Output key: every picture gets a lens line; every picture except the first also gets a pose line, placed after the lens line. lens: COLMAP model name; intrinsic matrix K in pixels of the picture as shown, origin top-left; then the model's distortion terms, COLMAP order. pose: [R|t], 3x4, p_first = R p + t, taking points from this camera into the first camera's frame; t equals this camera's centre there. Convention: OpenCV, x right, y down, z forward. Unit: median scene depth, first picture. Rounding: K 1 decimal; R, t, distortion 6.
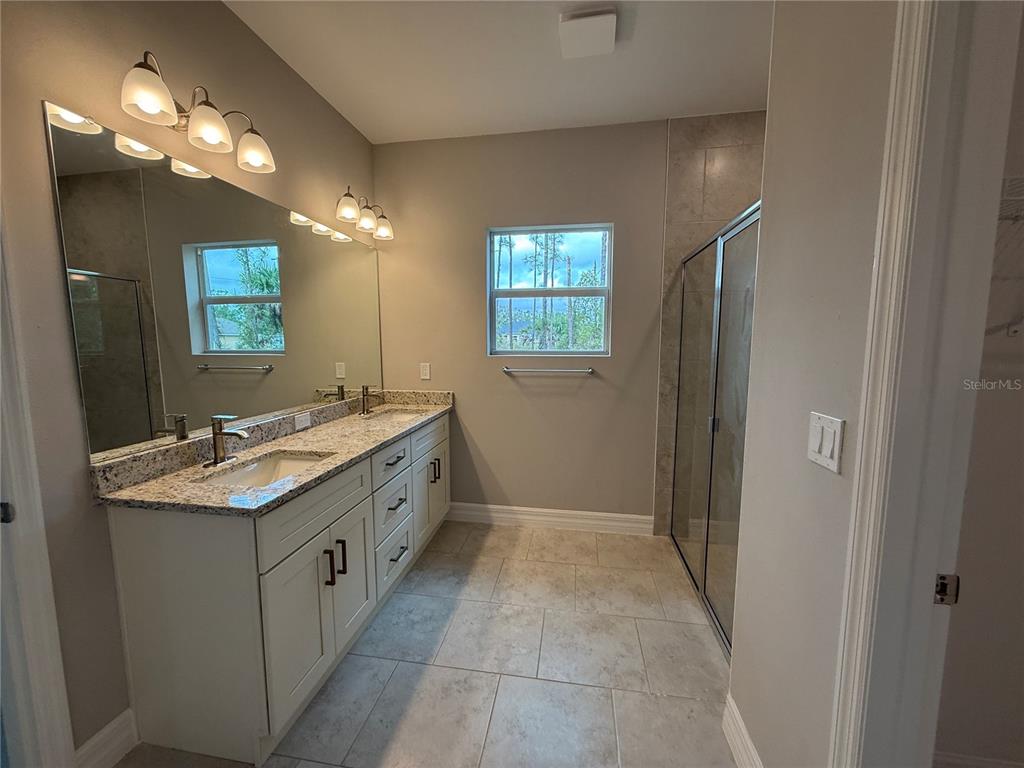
lens RADIAL K [[408.6, 0, 509.1], [0, 408.6, 387.7], [0, 0, 1]] dist [0.001107, -0.000274]
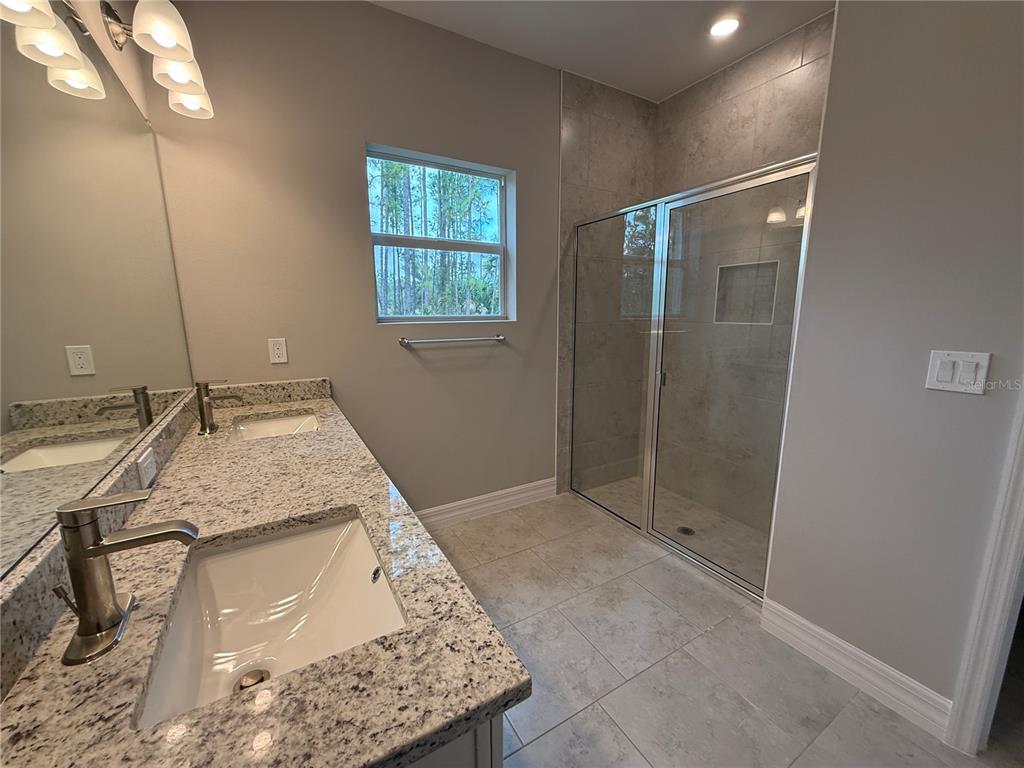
lens RADIAL K [[408.6, 0, 509.1], [0, 408.6, 387.7], [0, 0, 1]] dist [0.001107, -0.000274]
pose [[0.769790, -0.121203, 0.626684, -0.374516], [0.077531, 0.992291, 0.096677, -0.018250], [-0.633571, -0.025833, 0.773253, 0.299735]]
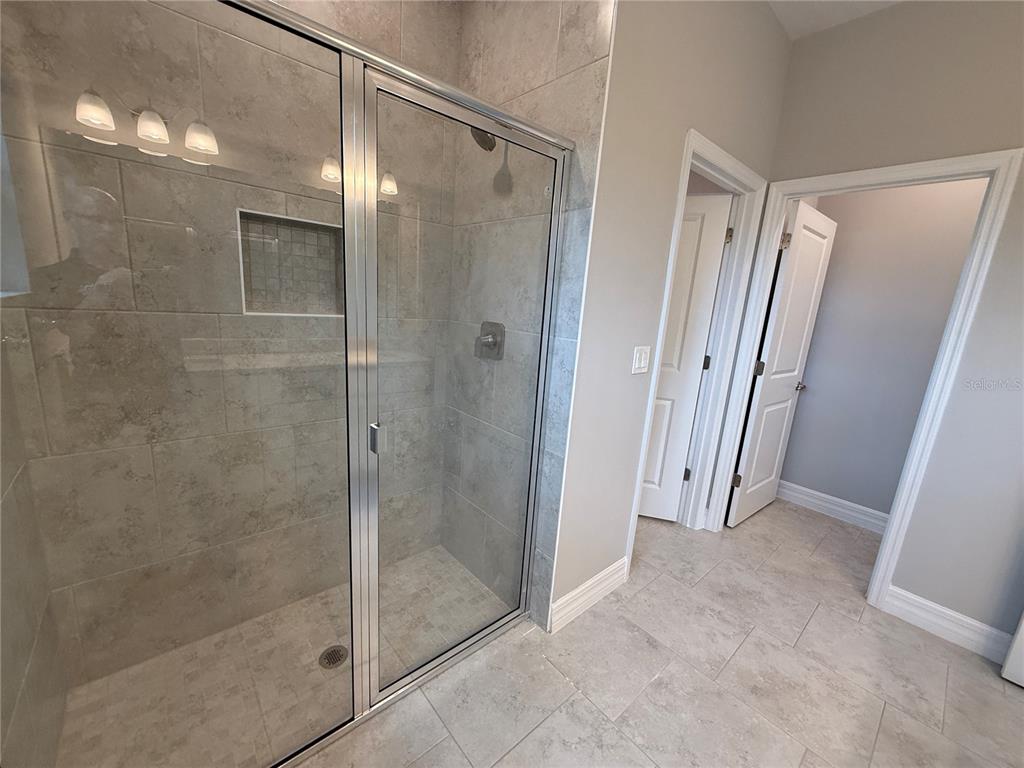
lens RADIAL K [[408.6, 0, 509.1], [0, 408.6, 387.7], [0, 0, 1]] dist [0.001107, -0.000274]
pose [[-0.770837, -0.186139, 0.609231, 0.017964], [0.002798, 0.955359, 0.295433, -0.105369], [-0.637026, 0.229435, -0.735906, 0.949219]]
